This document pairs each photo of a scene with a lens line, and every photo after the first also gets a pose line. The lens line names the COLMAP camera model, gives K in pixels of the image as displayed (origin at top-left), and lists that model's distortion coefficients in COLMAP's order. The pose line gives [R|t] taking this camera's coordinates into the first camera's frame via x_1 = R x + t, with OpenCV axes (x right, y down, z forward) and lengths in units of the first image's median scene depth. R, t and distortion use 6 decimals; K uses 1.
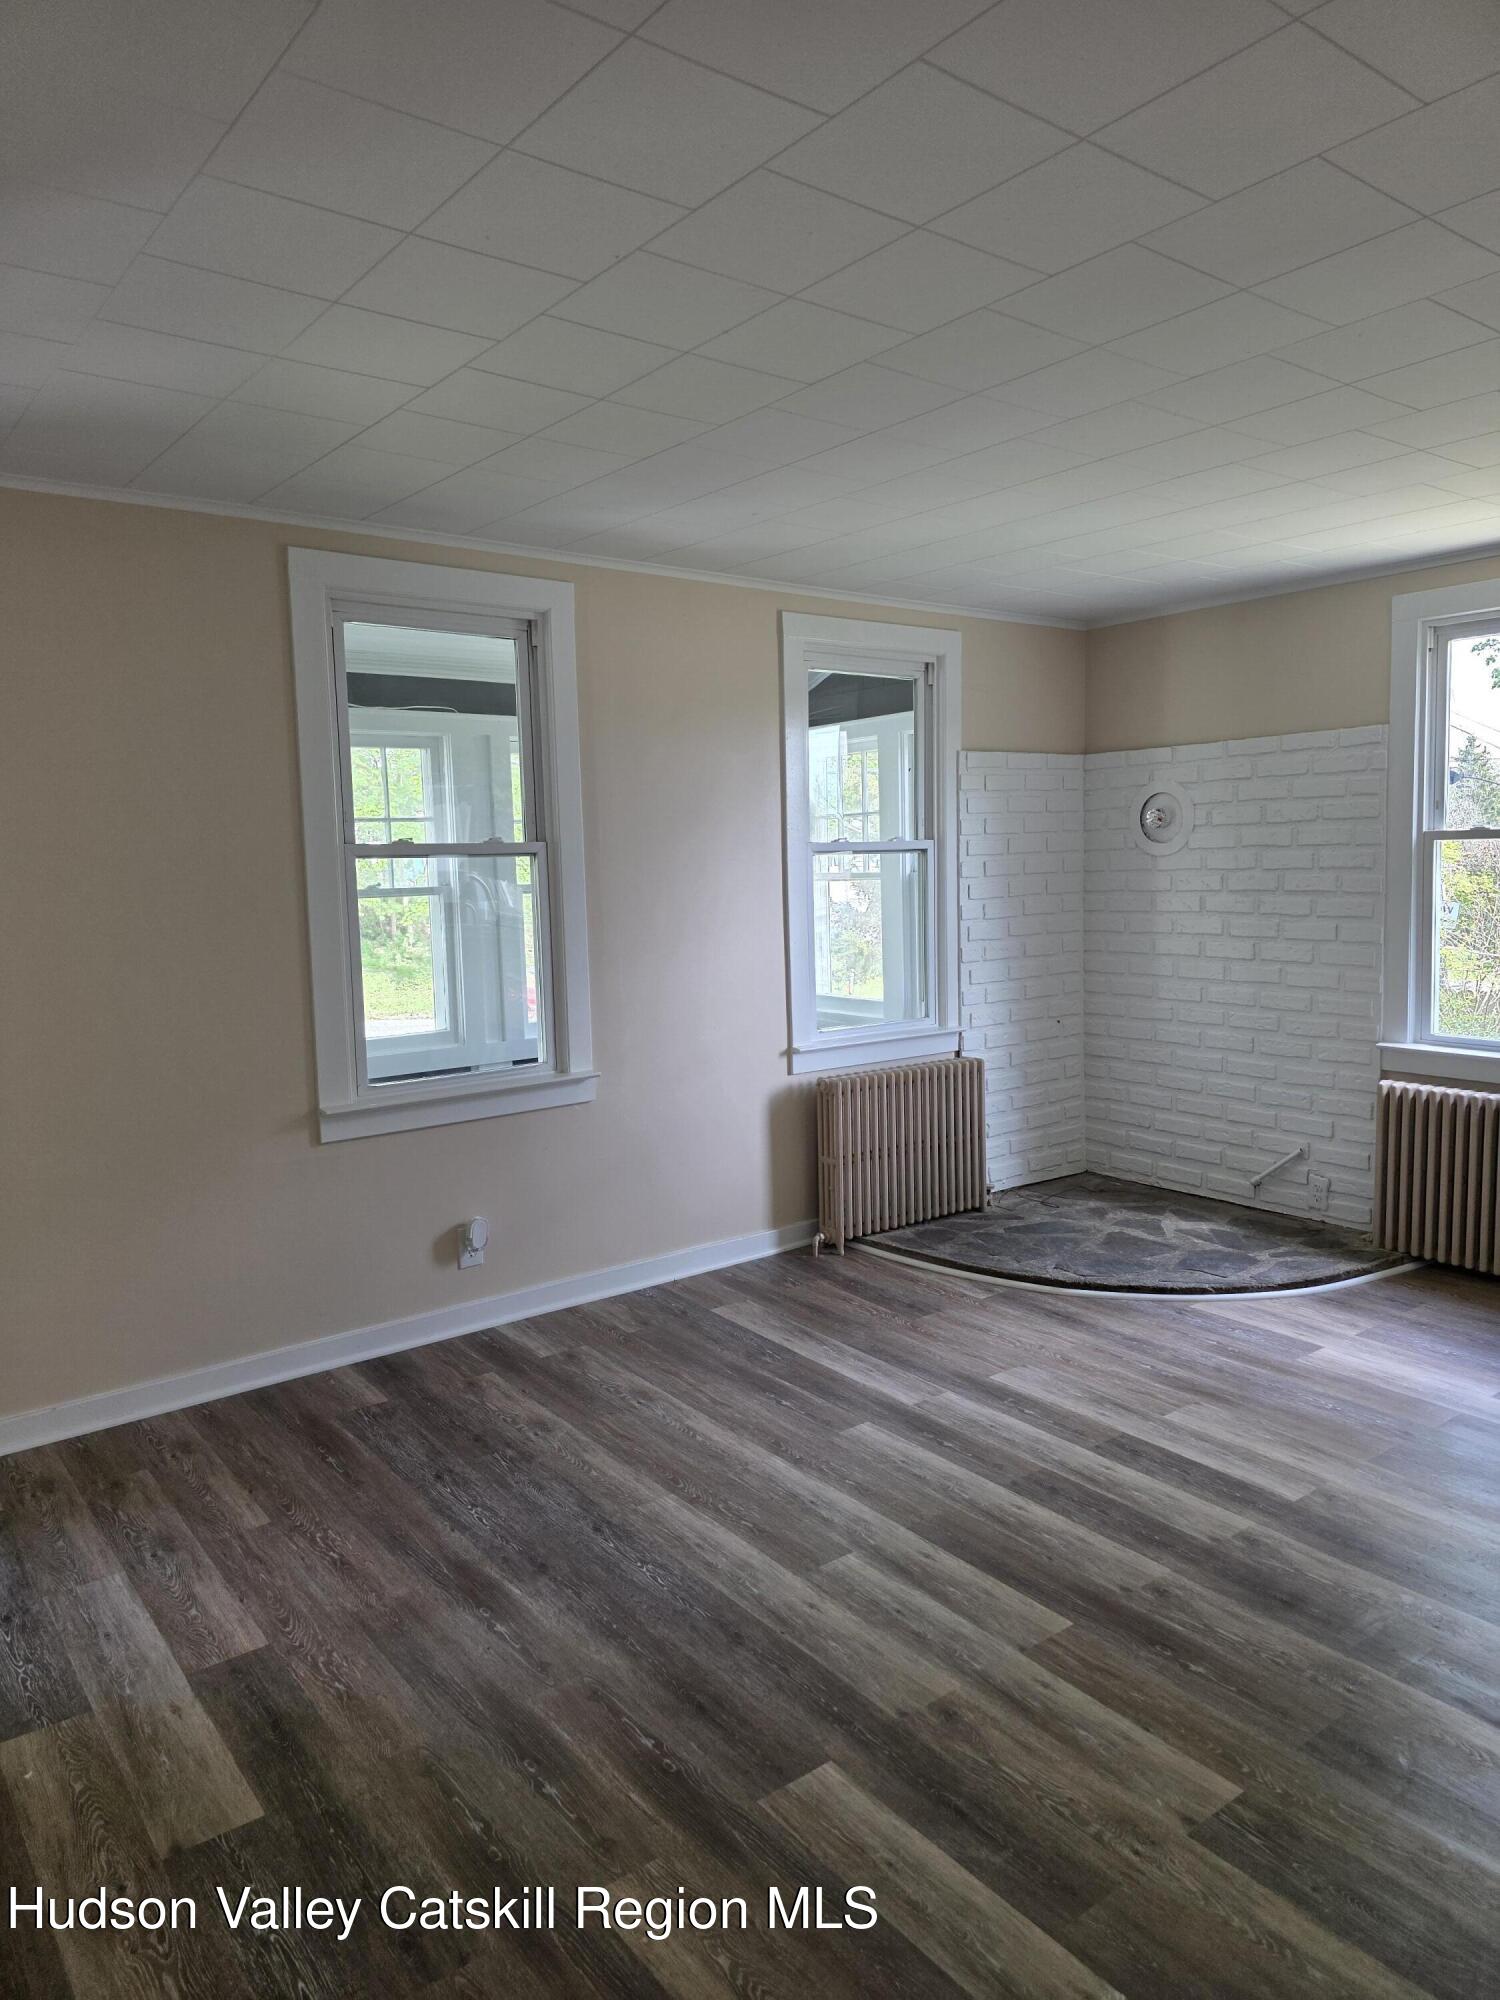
lens RADIAL K [[1347.8, 0, 747.4], [0, 1347.8, 993.5], [0, 0, 1]] dist [0.052300, -0.012339]
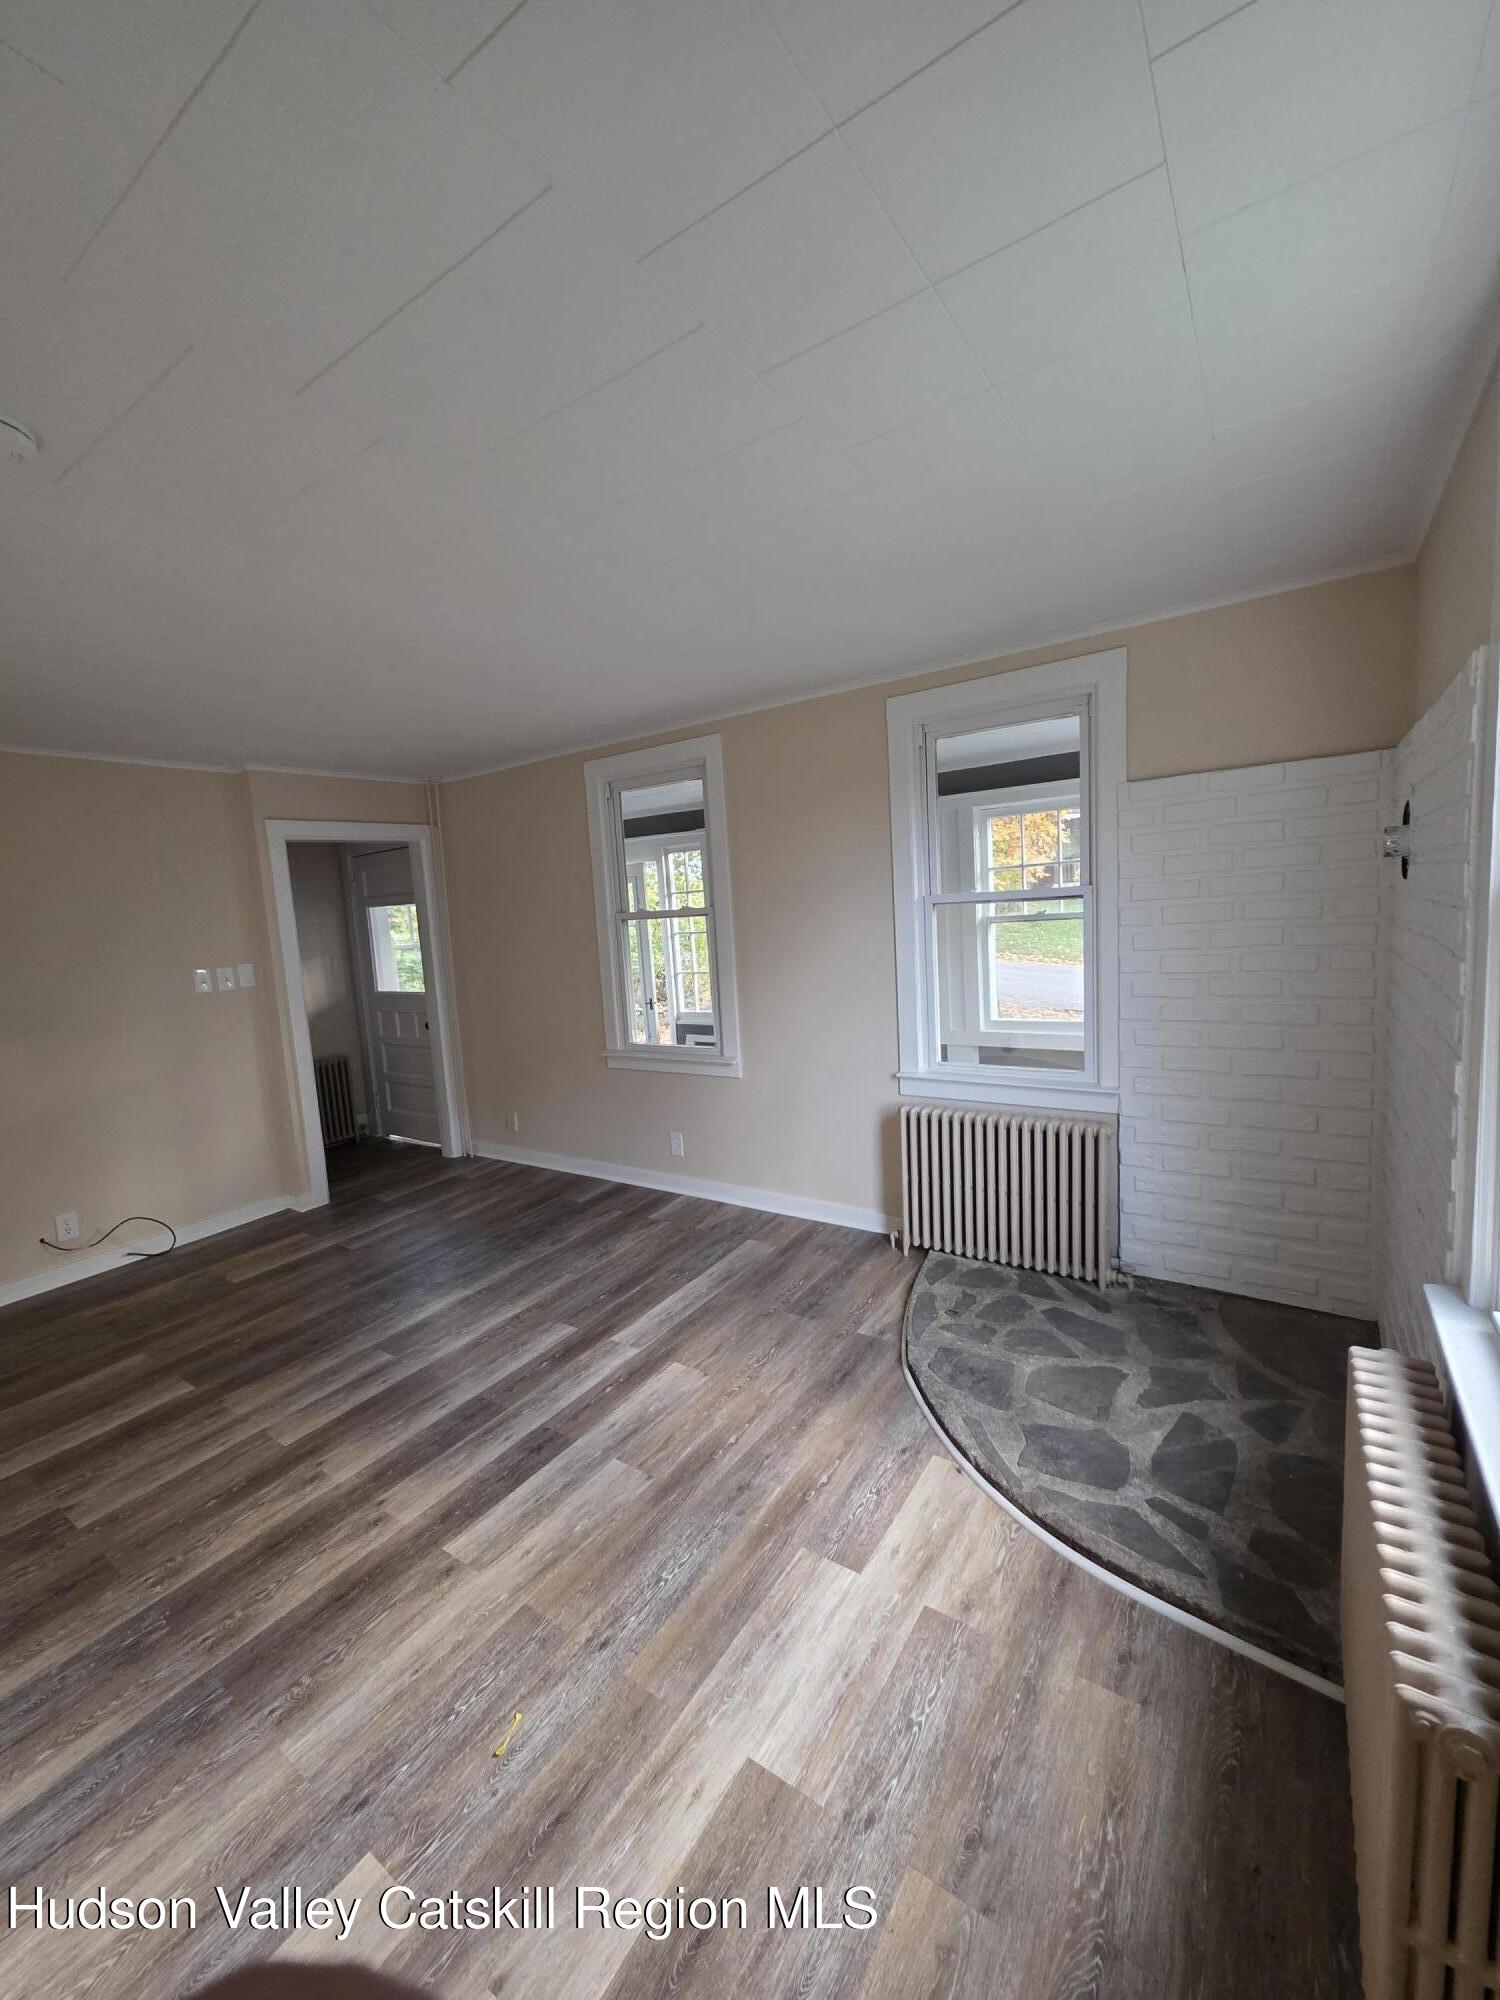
lens RADIAL K [[803.9, 0, 743.2], [0, 803.9, 1006.3], [0, 0, 1]] dist [0.003204, 0.000657]
pose [[0.309217, 0.120787, -0.943290, 0.803819], [-0.043130, 0.992662, 0.112971, -0.112798], [0.950013, 0.005751, 0.312157, 0.797275]]
